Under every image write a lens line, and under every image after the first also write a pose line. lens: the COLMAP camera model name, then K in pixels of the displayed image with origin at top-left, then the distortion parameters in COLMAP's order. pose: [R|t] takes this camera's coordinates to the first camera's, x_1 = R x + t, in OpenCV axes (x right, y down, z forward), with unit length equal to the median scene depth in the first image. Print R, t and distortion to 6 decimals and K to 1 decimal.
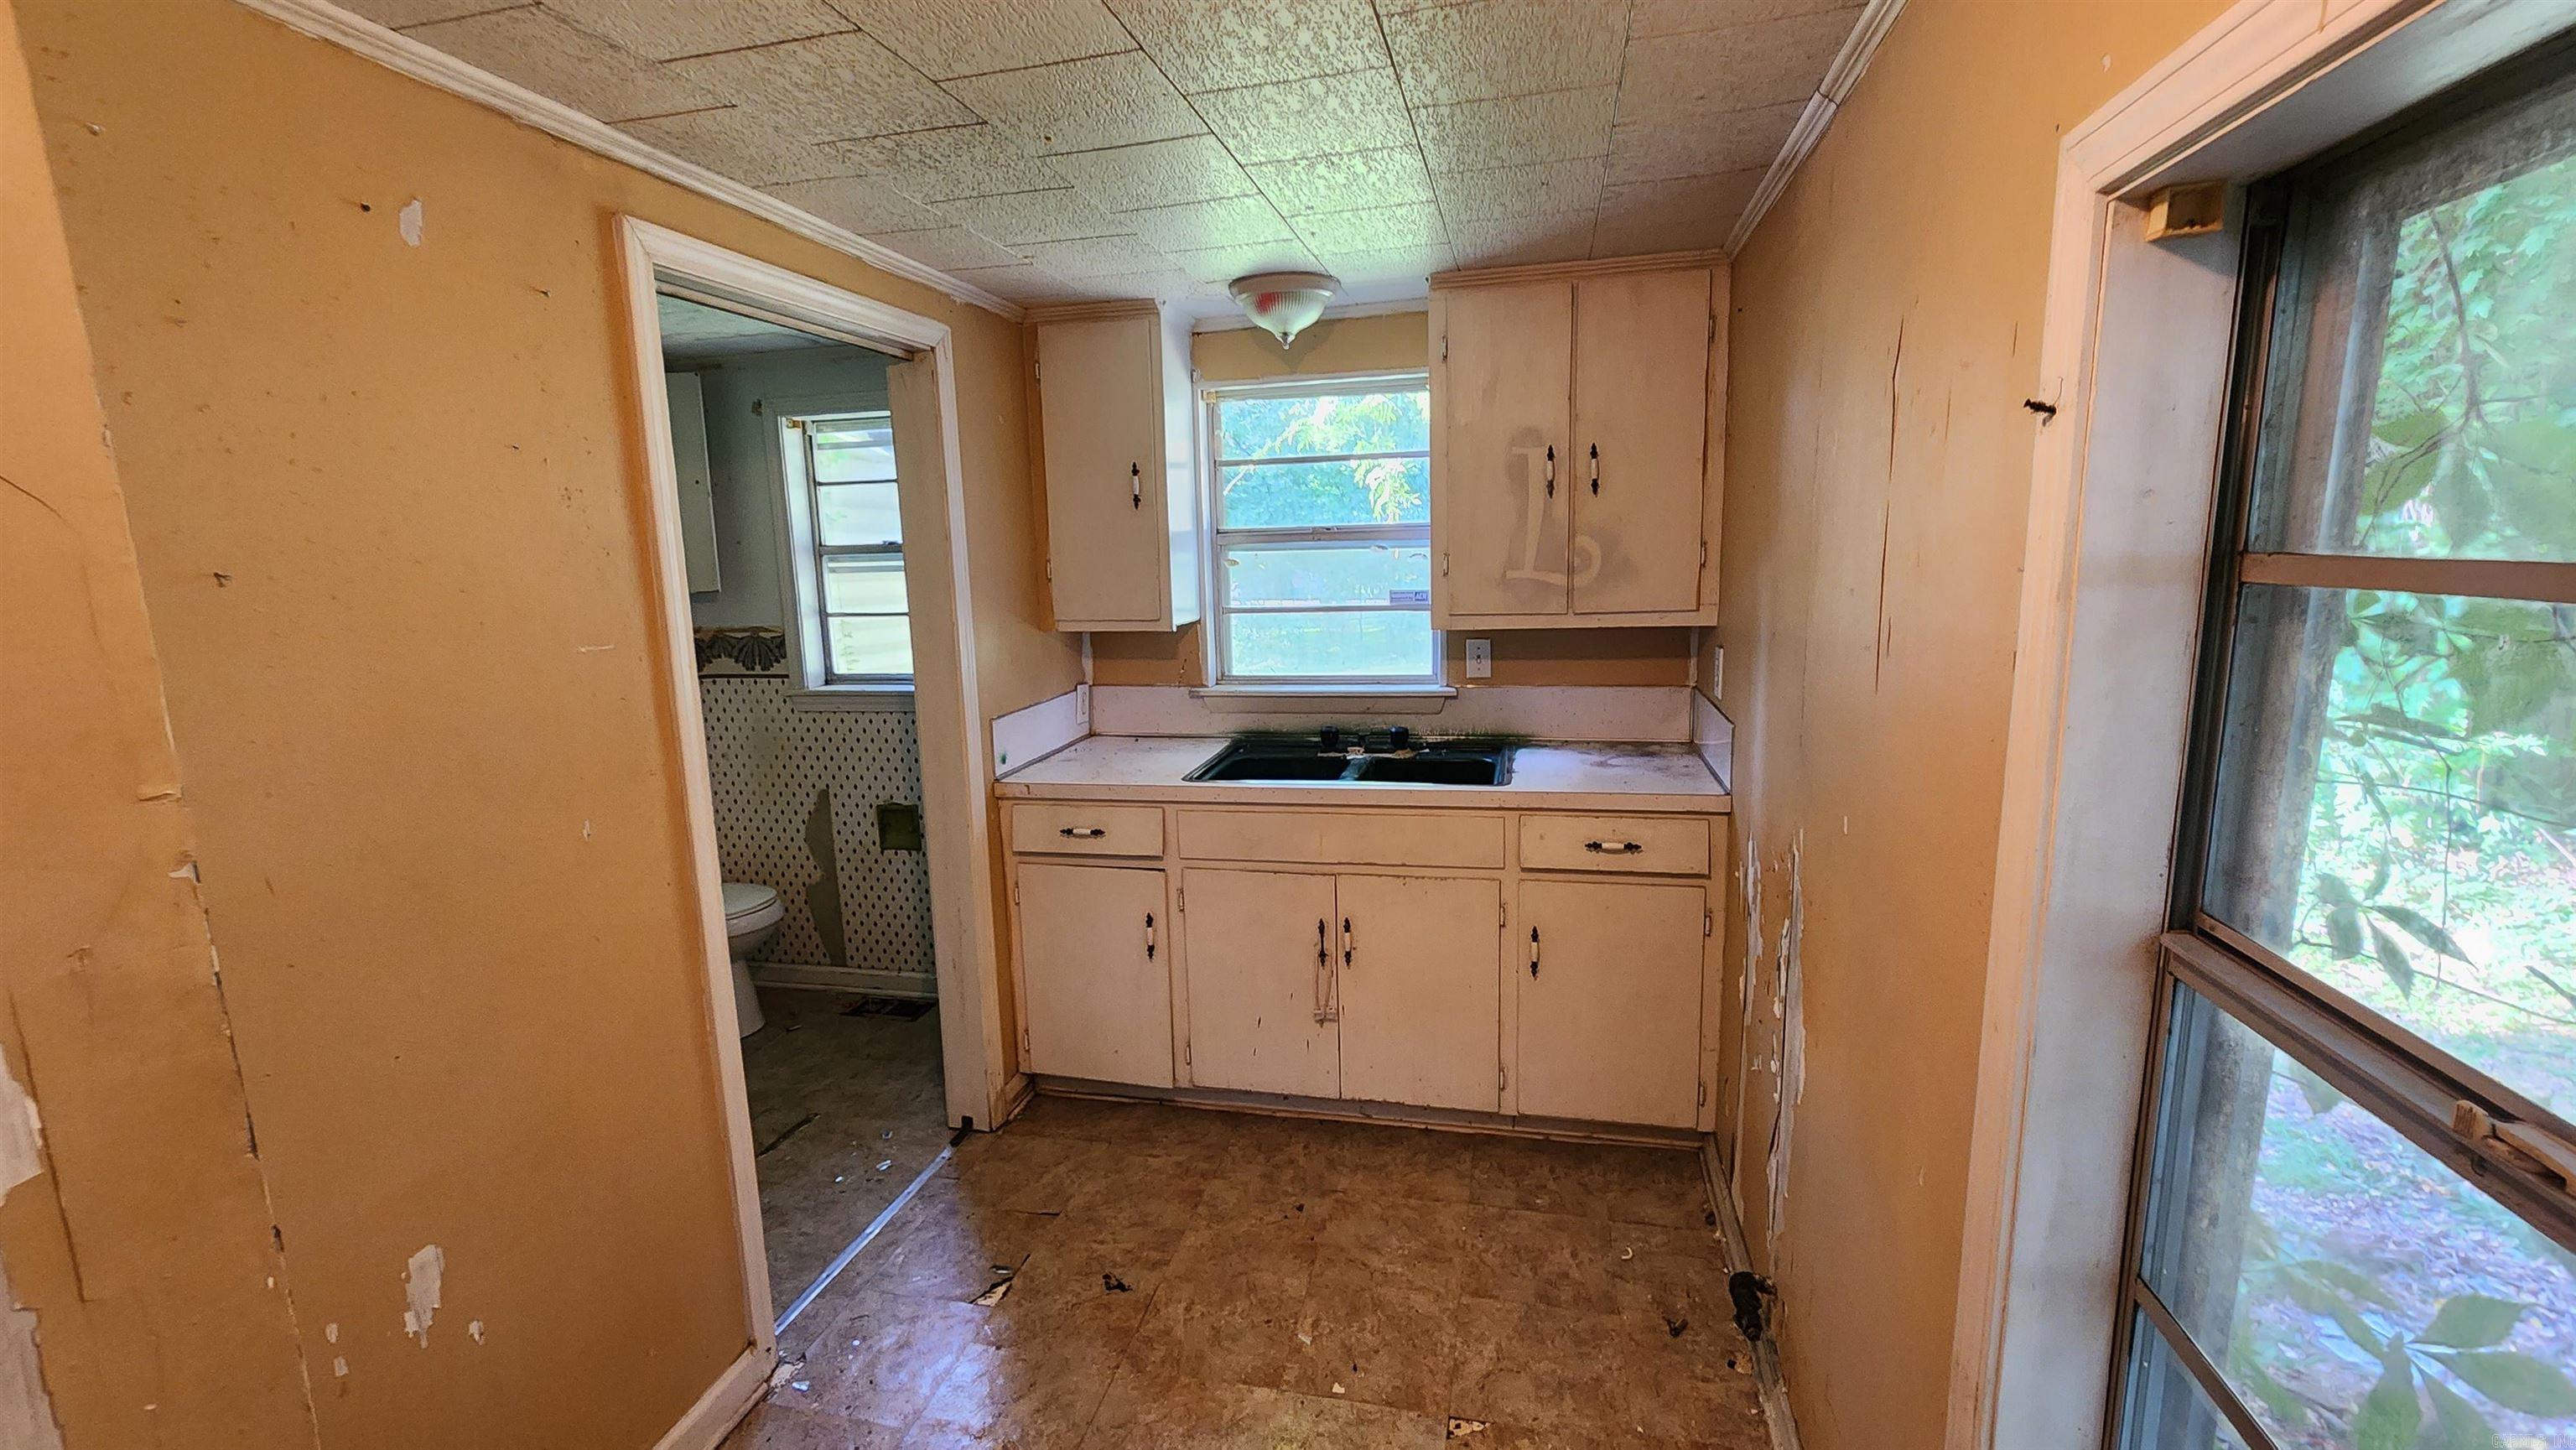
lens RADIAL K [[1066.3, 0, 1284.8], [0, 1066.3, 724.2], [0, 0, 1]] dist [0.000197, -0.000081]
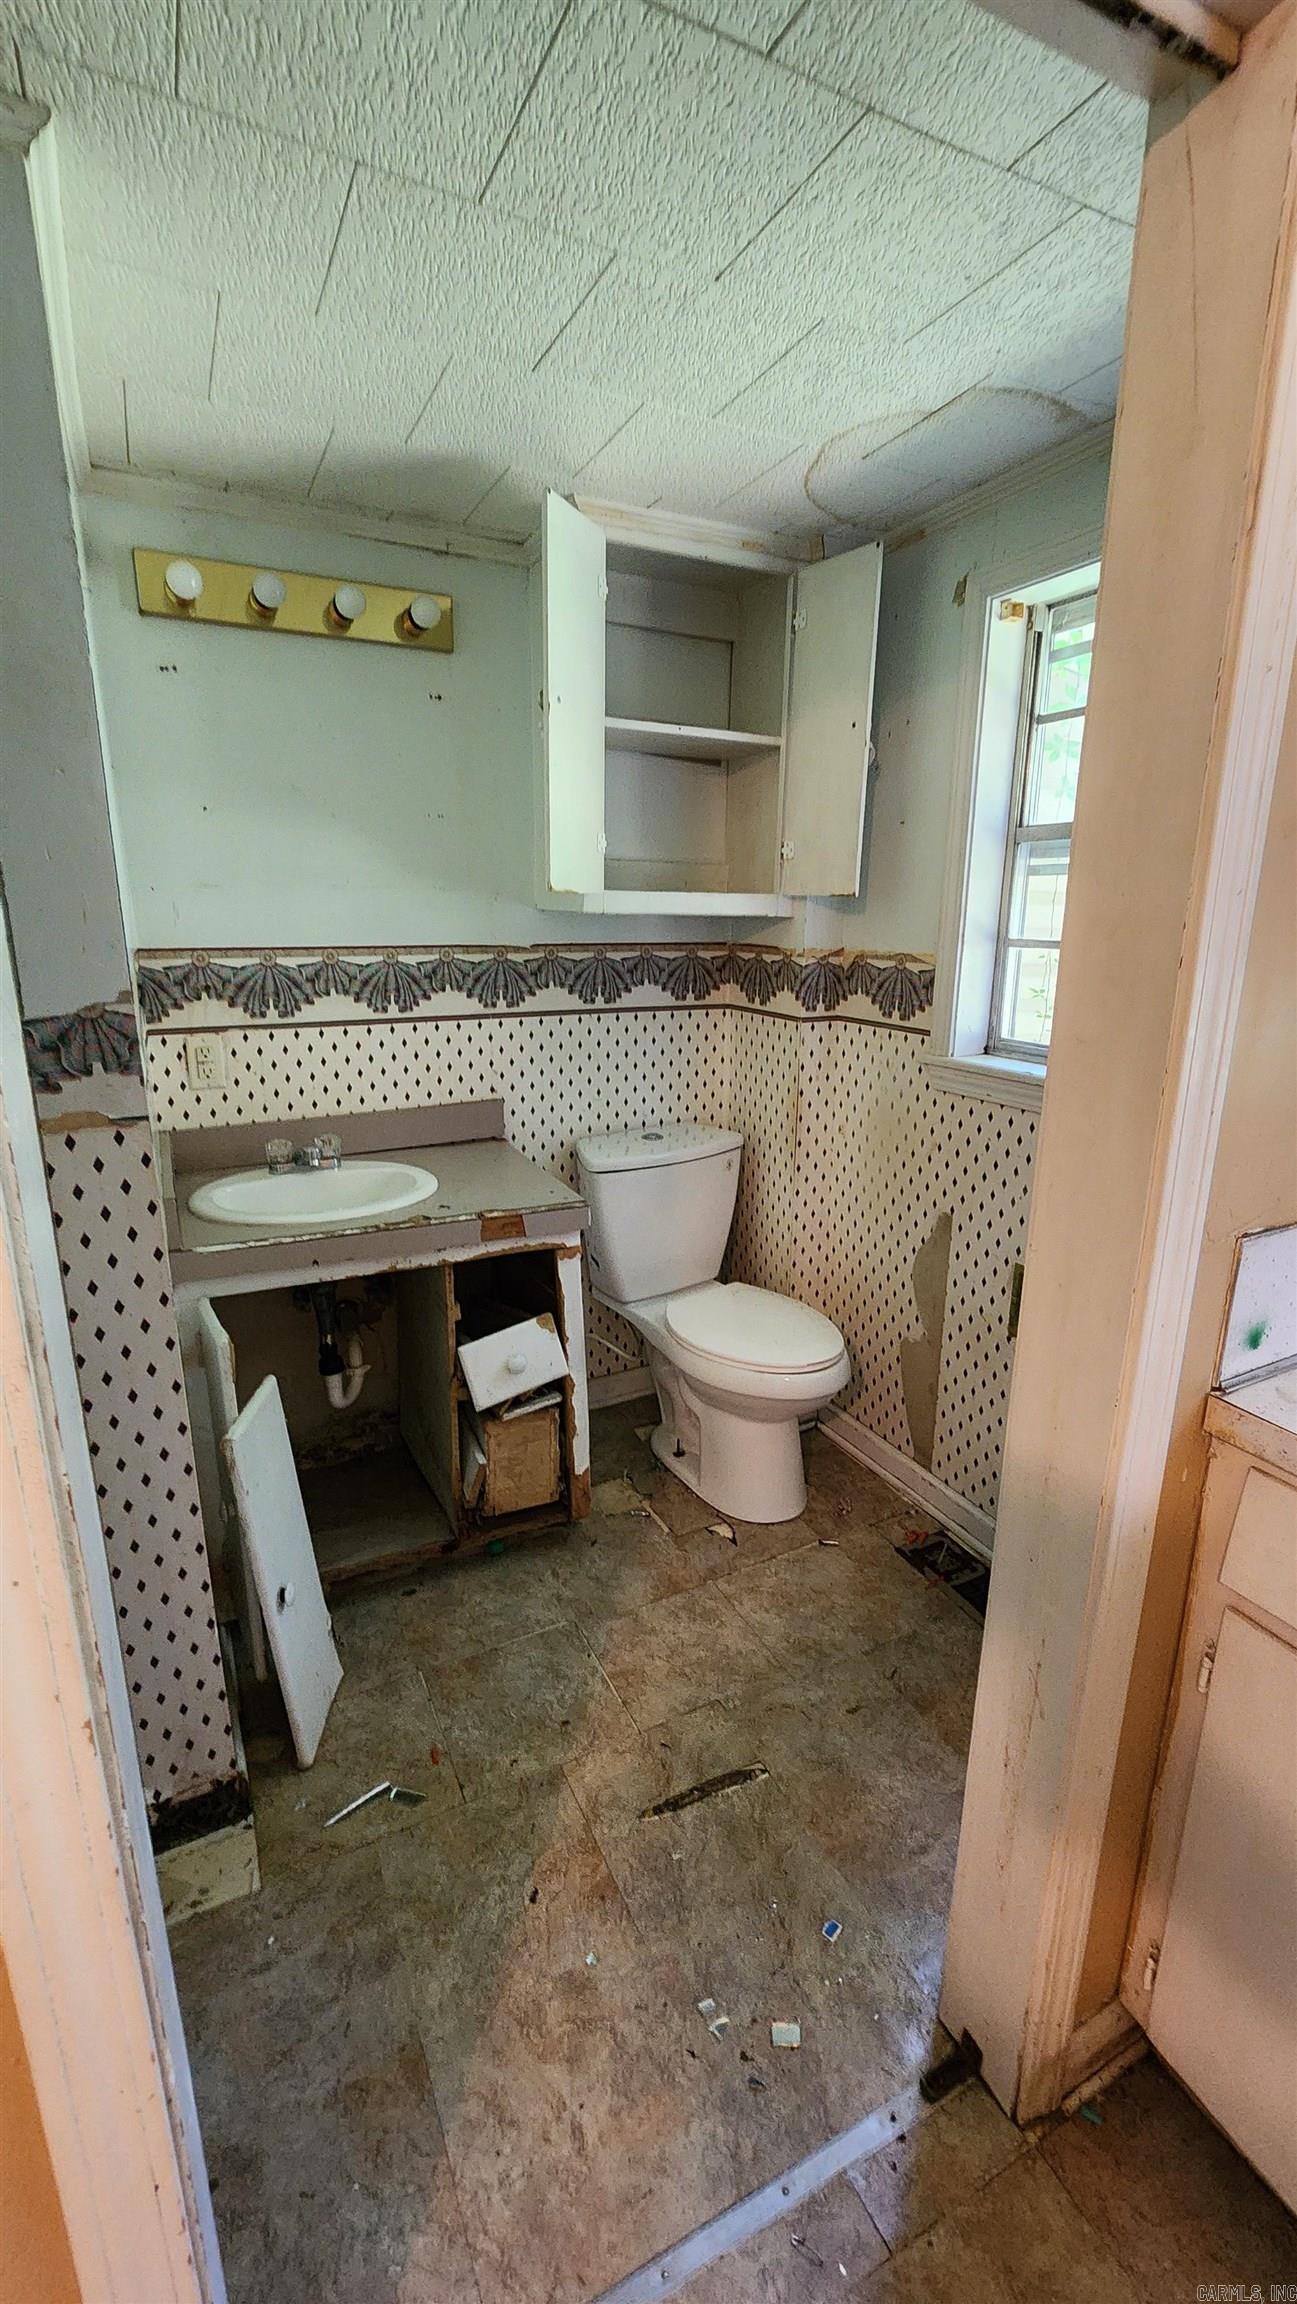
lens RADIAL K [[953.6, 0, 650.6], [0, 953.6, 1149.5], [0, 0, 1]] dist [0.000197, -0.000081]
pose [[0.644384, 0.217889, -0.733003, -0.132349], [-0.149062, 0.975950, 0.159065, -0.042665], [0.750033, 0.006764, 0.661366, 0.483612]]
